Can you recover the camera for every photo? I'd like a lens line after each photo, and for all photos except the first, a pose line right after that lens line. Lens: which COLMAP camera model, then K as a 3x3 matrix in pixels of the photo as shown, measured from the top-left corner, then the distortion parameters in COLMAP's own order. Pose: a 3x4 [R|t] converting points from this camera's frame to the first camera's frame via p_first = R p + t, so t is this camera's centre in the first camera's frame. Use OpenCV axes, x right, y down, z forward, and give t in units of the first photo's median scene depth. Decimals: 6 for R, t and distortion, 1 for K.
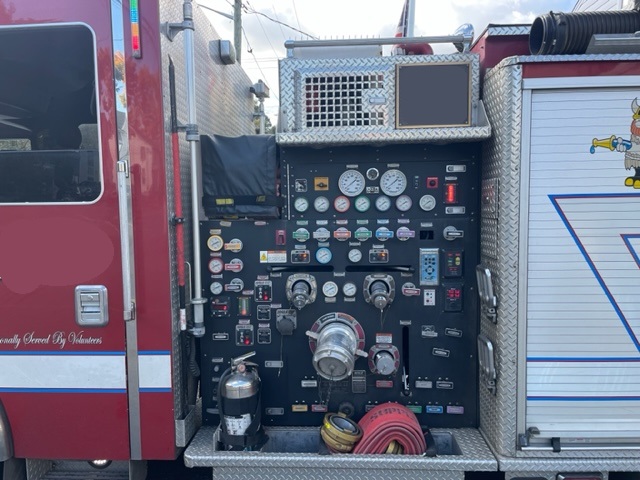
lens RADIAL K [[486.1, 0, 322.6], [0, 486.1, 239.2], [0, 0, 1]] dist [0.099707, -0.129505]
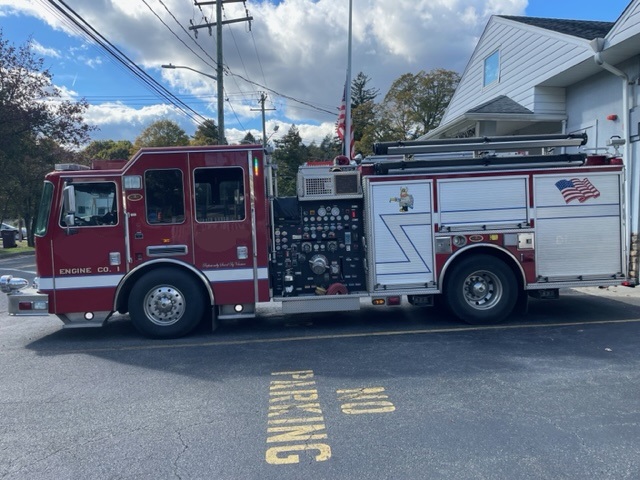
lens RADIAL K [[486.1, 0, 322.6], [0, 486.1, 239.2], [0, 0, 1]] dist [0.099707, -0.129505]
pose [[0.995606, -0.033944, 0.087277, -0.212043], [0.036631, 0.998897, -0.029374, 0.148065], [-0.086184, 0.032442, 0.995751, -2.064208]]
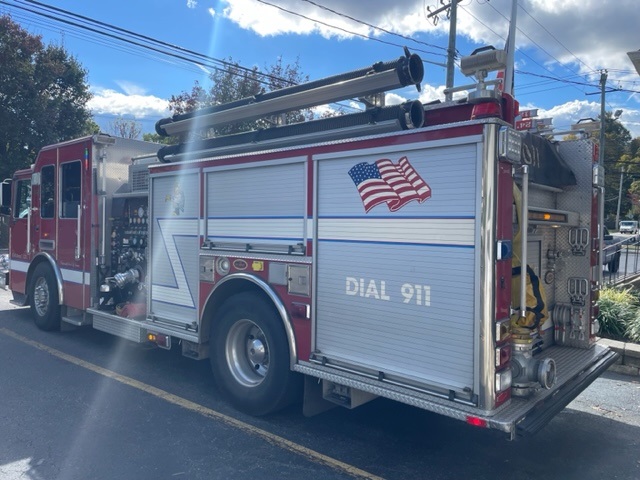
lens RADIAL K [[486.1, 0, 322.6], [0, 486.1, 239.2], [0, 0, 1]] dist [0.099707, -0.129505]
pose [[0.770387, 0.038397, -0.636420, 2.391154], [-0.068080, 0.997432, -0.022233, 0.013194], [0.633932, 0.060455, 0.771023, -0.337461]]
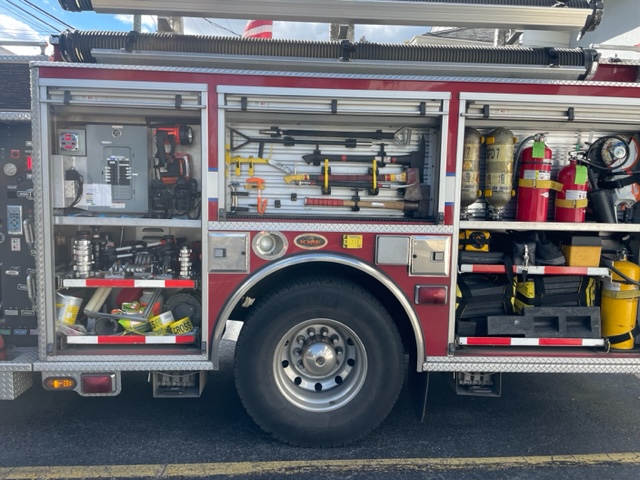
lens RADIAL K [[486.1, 0, 322.6], [0, 486.1, 239.2], [0, 0, 1]] dist [0.099707, -0.129505]
pose [[0.995579, 0.027395, 0.089842, 0.917694], [-0.030035, 0.999152, 0.028160, 0.046311], [-0.088994, -0.030734, 0.995558, -0.358044]]
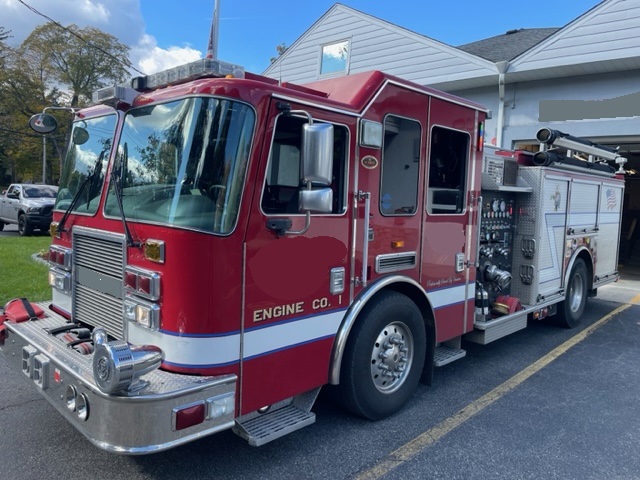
lens RADIAL K [[486.1, 0, 322.6], [0, 486.1, 239.2], [0, 0, 1]] dist [0.099707, -0.129505]
pose [[0.665644, -0.029827, 0.745673, -2.310835], [0.014914, 0.999533, 0.026668, -0.029873], [-0.746121, -0.006631, 0.665778, 0.033542]]
